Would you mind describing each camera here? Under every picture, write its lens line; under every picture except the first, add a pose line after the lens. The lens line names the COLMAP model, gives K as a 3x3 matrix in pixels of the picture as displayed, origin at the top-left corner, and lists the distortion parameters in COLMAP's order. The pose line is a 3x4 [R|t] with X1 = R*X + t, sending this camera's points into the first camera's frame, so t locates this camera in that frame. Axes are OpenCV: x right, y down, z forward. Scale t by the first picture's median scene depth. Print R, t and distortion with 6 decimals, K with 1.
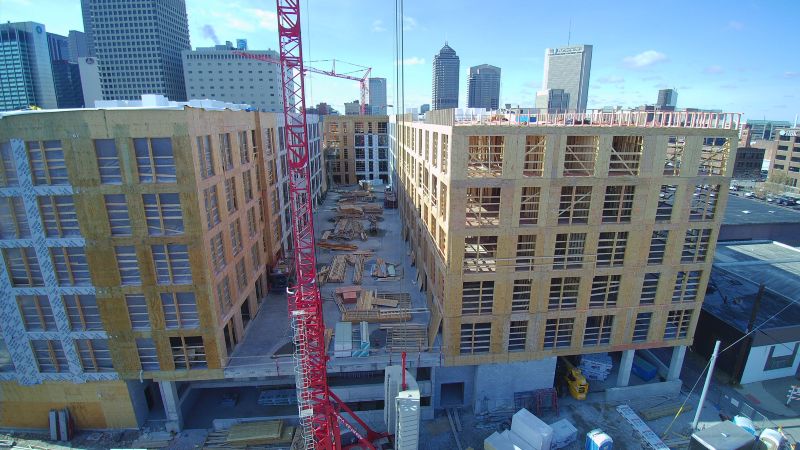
lens RADIAL K [[380.5, 0, 406.9], [0, 380.5, 226.2], [0, 0, 1]] dist [-0.042221, -0.010426]
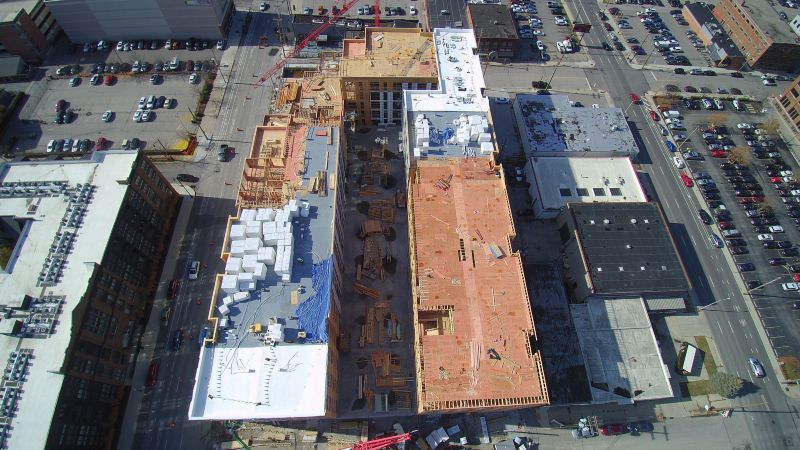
lens RADIAL K [[380.5, 0, 406.7], [0, 380.5, 224.9], [0, 0, 1]] dist [-0.042221, -0.010426]
pose [[0.997533, 0.068966, 0.013091, -0.084887], [-0.058076, 0.706057, 0.705770, -2.189659], [0.039431, -0.704789, 0.708320, 0.046481]]
